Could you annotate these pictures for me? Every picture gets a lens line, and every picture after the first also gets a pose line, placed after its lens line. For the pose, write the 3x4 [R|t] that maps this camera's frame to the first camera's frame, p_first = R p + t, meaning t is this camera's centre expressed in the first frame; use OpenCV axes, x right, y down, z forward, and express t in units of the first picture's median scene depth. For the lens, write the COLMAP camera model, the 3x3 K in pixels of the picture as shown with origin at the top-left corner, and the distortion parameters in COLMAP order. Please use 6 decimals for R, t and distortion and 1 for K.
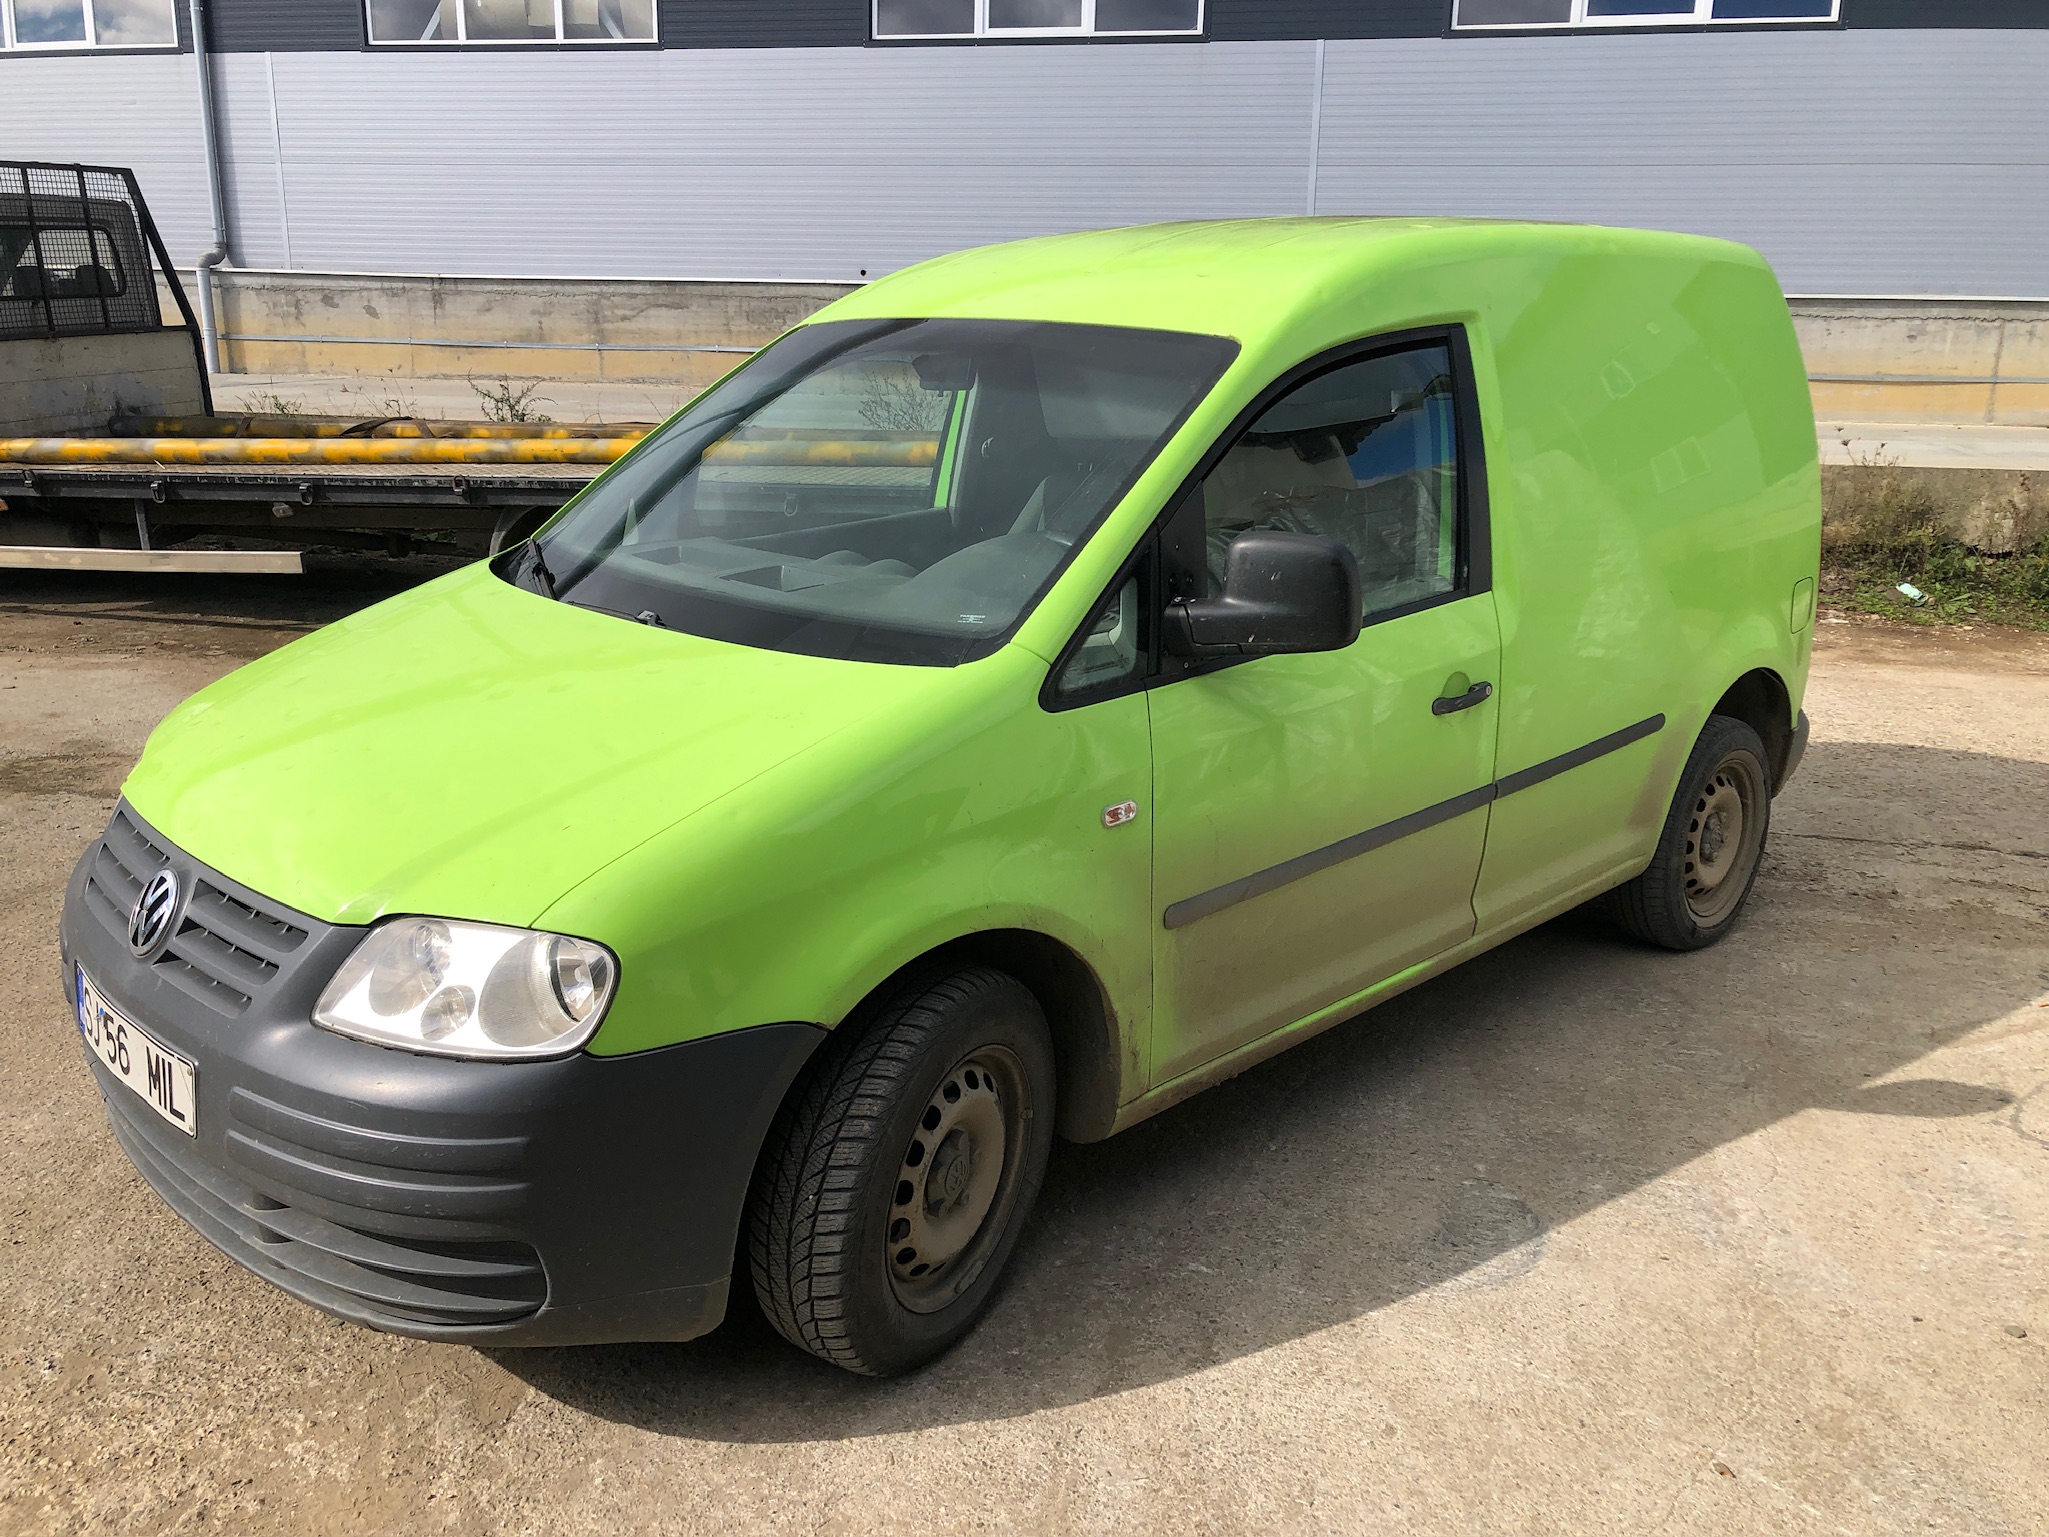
lens RADIAL K [[1664.4, 0, 1029.8], [0, 1664.4, 757.5], [0, 0, 1]] dist [0.018514, -0.011692]
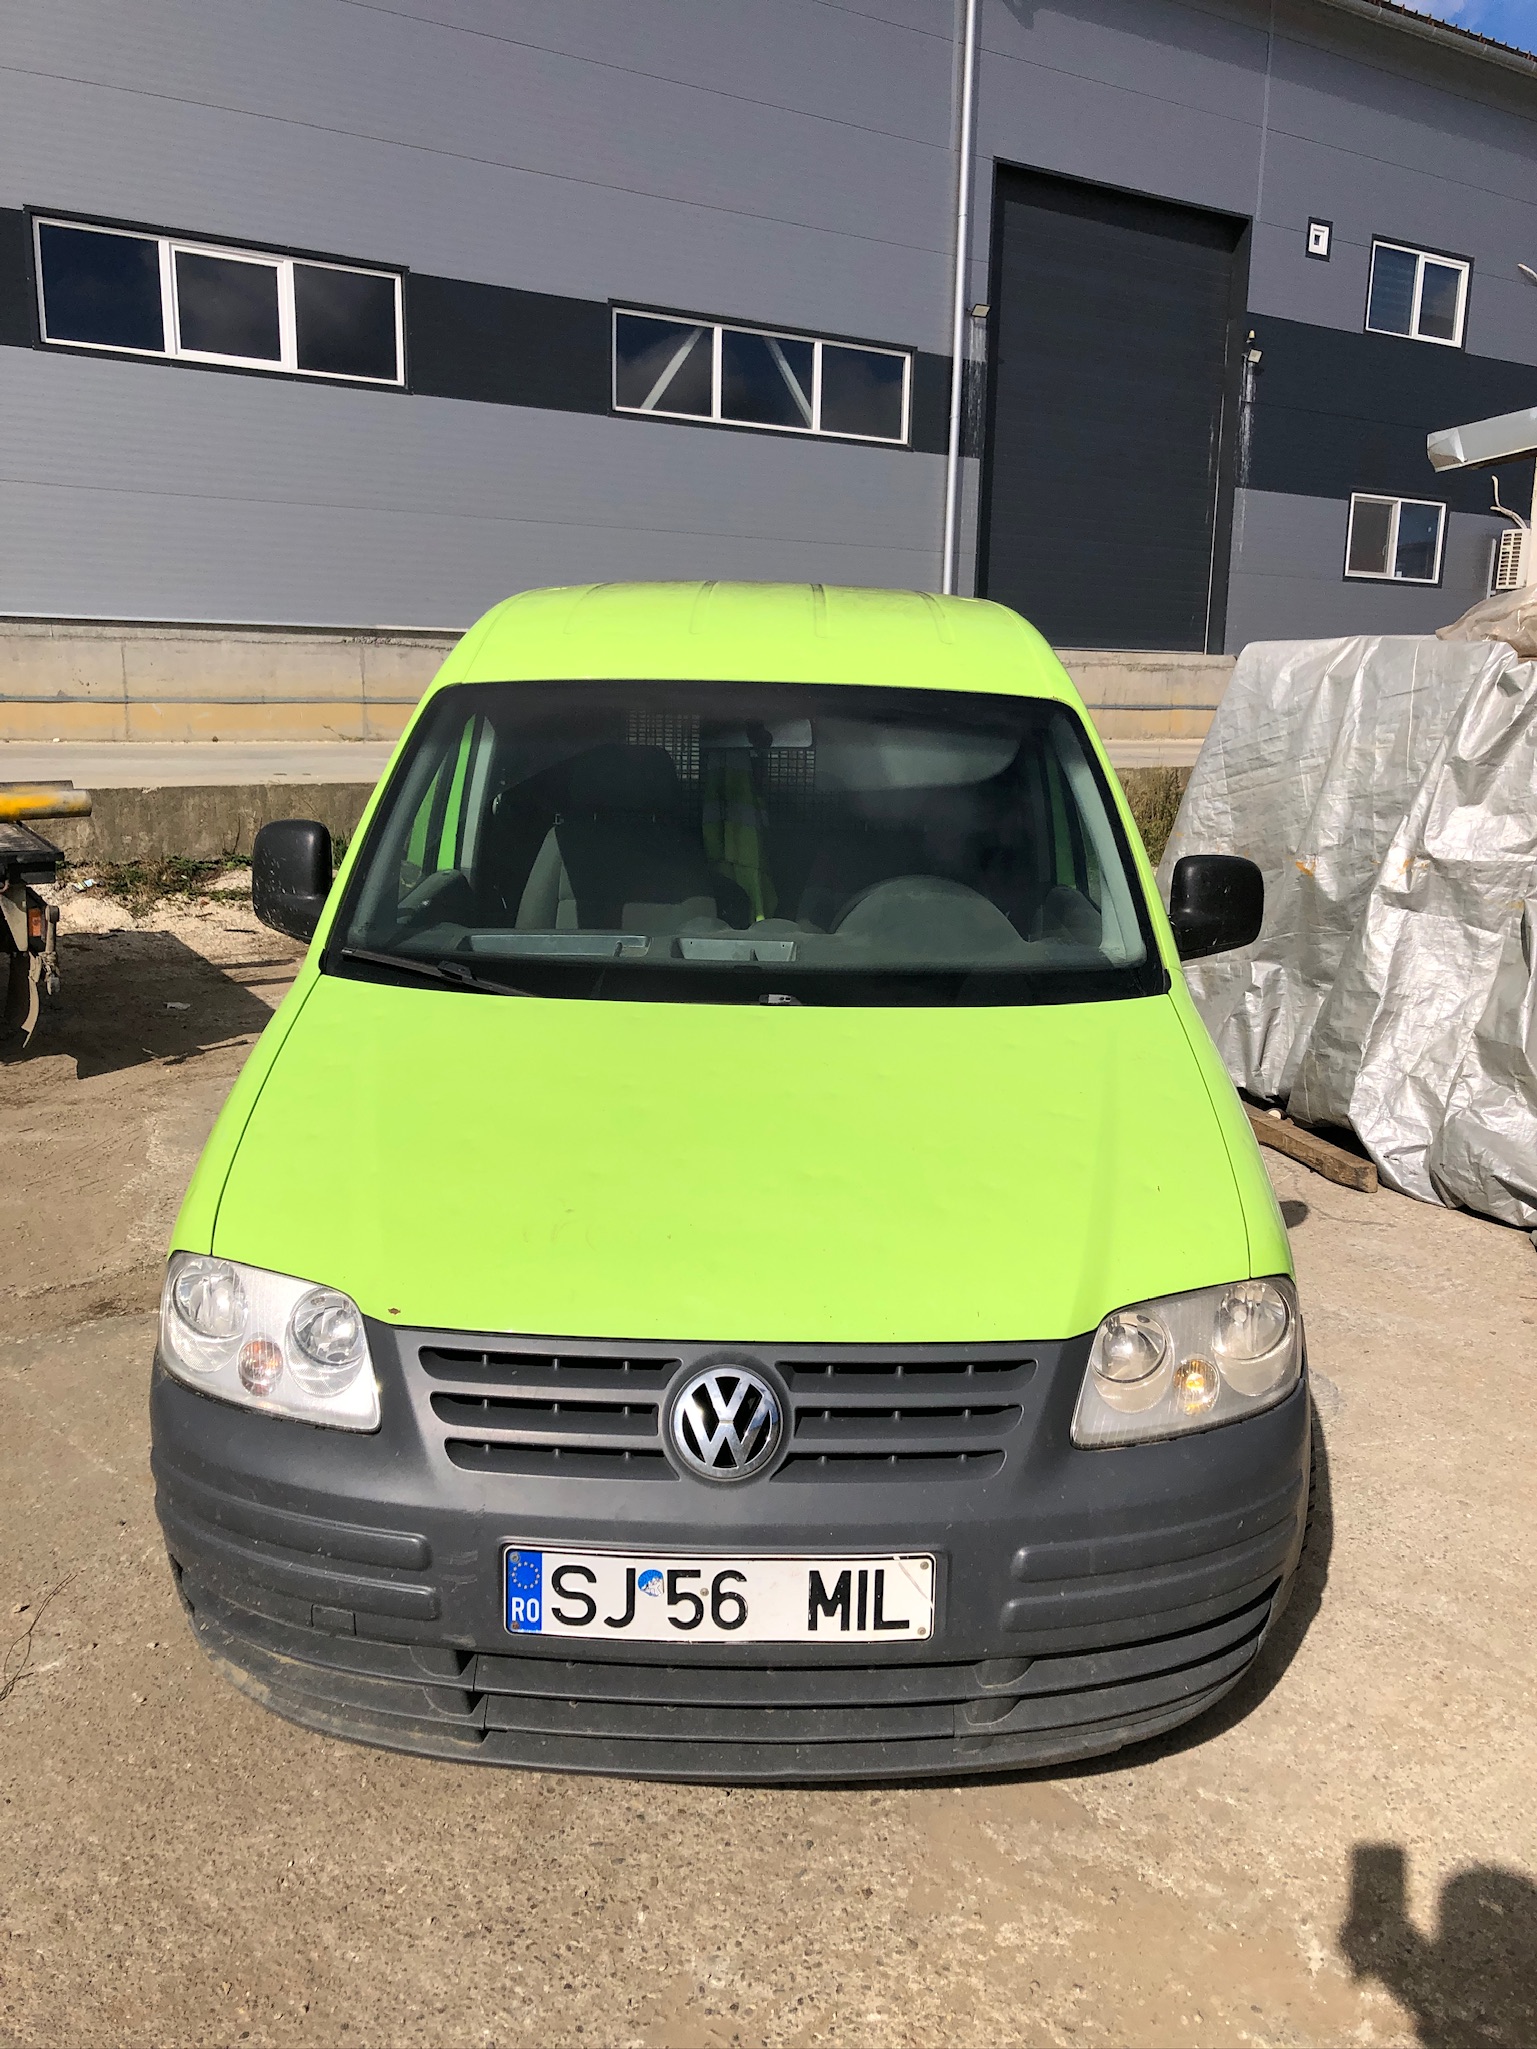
lens RADIAL K [[1664.4, 0, 778.4], [0, 1664.4, 1028.7], [0, 0, 1]] dist [0.018514, -0.011692]
pose [[0.698685, -0.152569, 0.698972, -1.059404], [0.171292, 0.984254, 0.043618, -0.128996], [-0.694621, 0.089253, 0.713818, 0.389321]]
